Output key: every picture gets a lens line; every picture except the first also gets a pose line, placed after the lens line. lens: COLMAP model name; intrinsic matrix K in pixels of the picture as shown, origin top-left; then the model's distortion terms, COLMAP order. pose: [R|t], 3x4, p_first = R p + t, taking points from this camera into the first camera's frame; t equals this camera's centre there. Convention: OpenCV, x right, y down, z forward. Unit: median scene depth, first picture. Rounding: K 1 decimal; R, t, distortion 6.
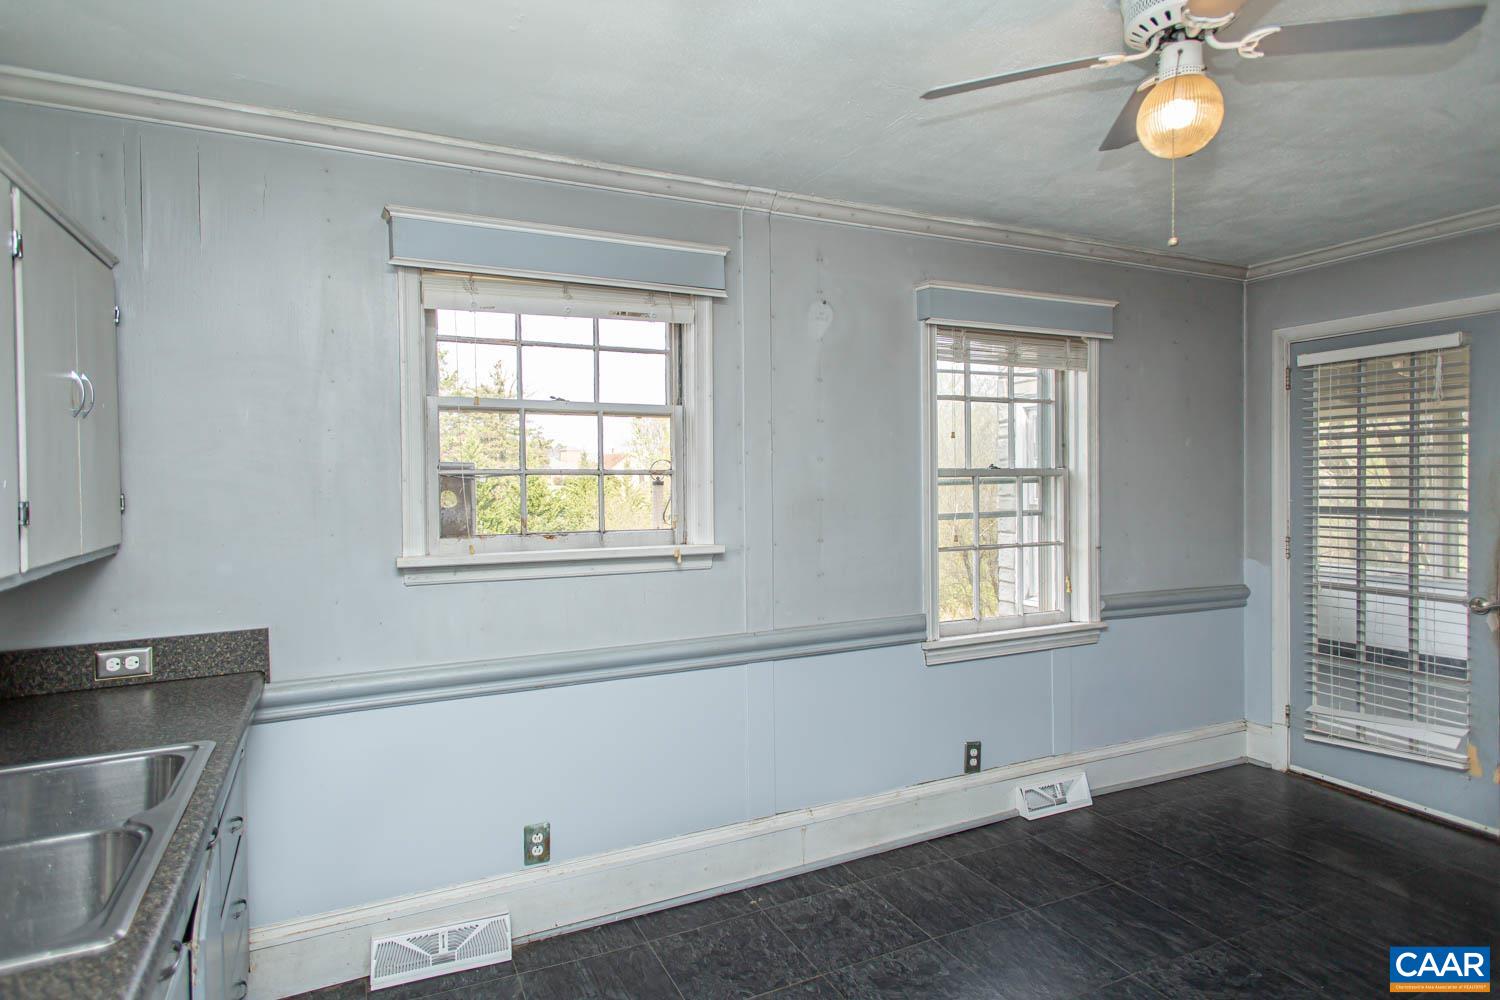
lens RADIAL K [[836.0, 0, 751.2], [0, 836.0, 494.5], [0, 0, 1]] dist [0.026222, -0.001825]
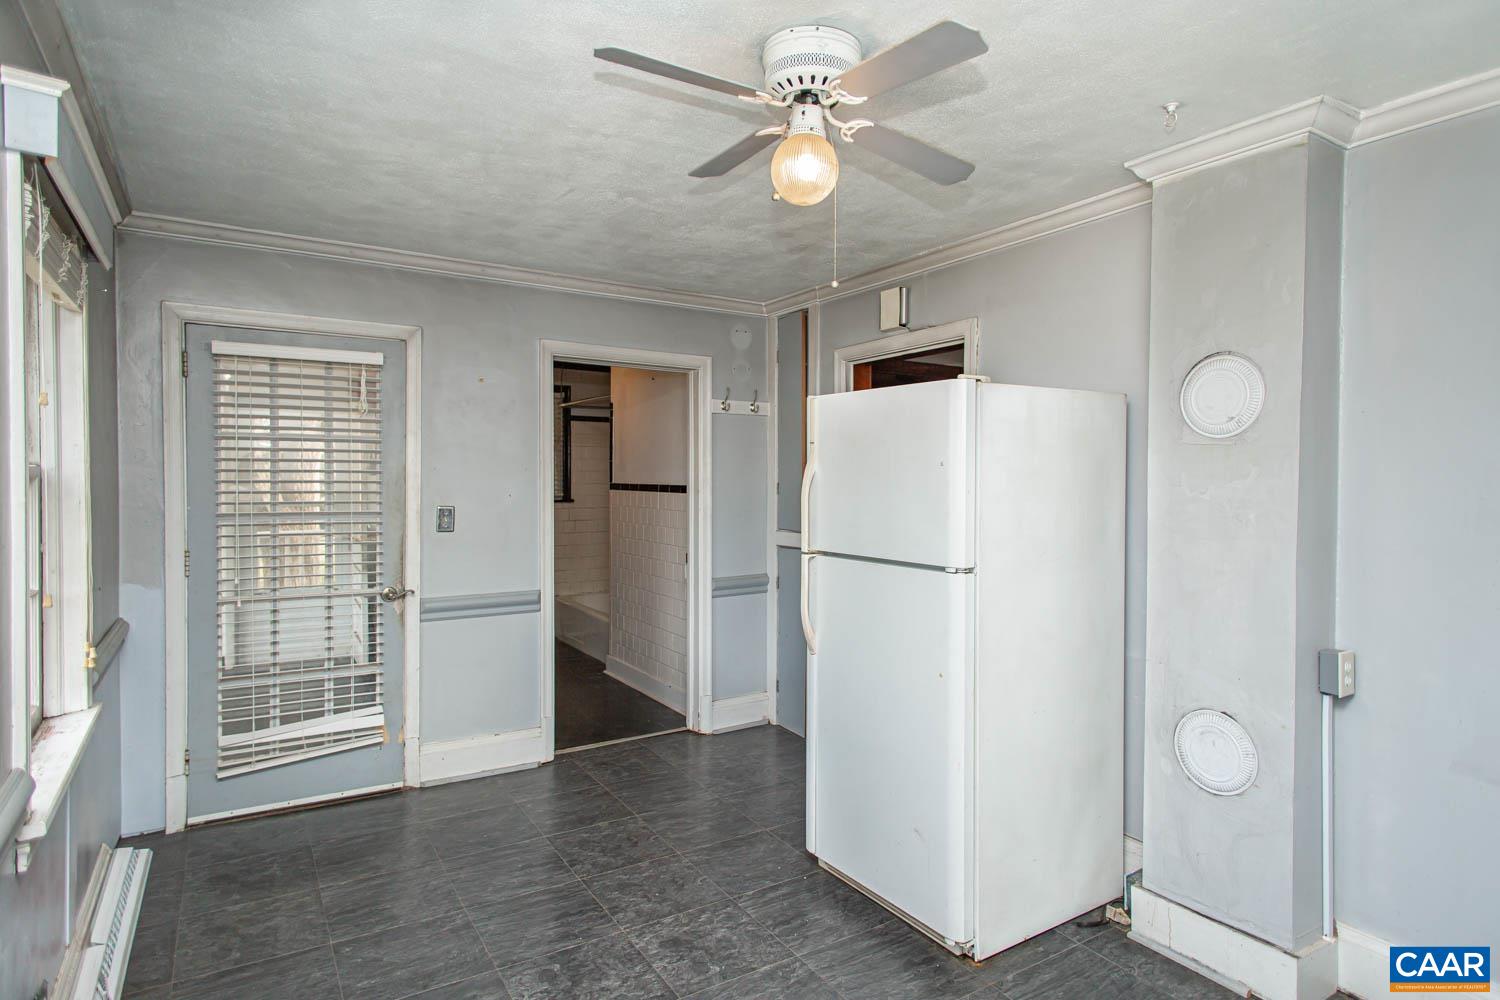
lens RADIAL K [[836.0, 0, 751.2], [0, 836.0, 494.5], [0, 0, 1]] dist [0.026222, -0.001825]
pose [[-0.114207, -0.012215, 0.993382, -0.338592], [0.009160, 0.999869, 0.013348, -0.015505], [-0.993415, 0.010624, -0.114080, 0.669724]]
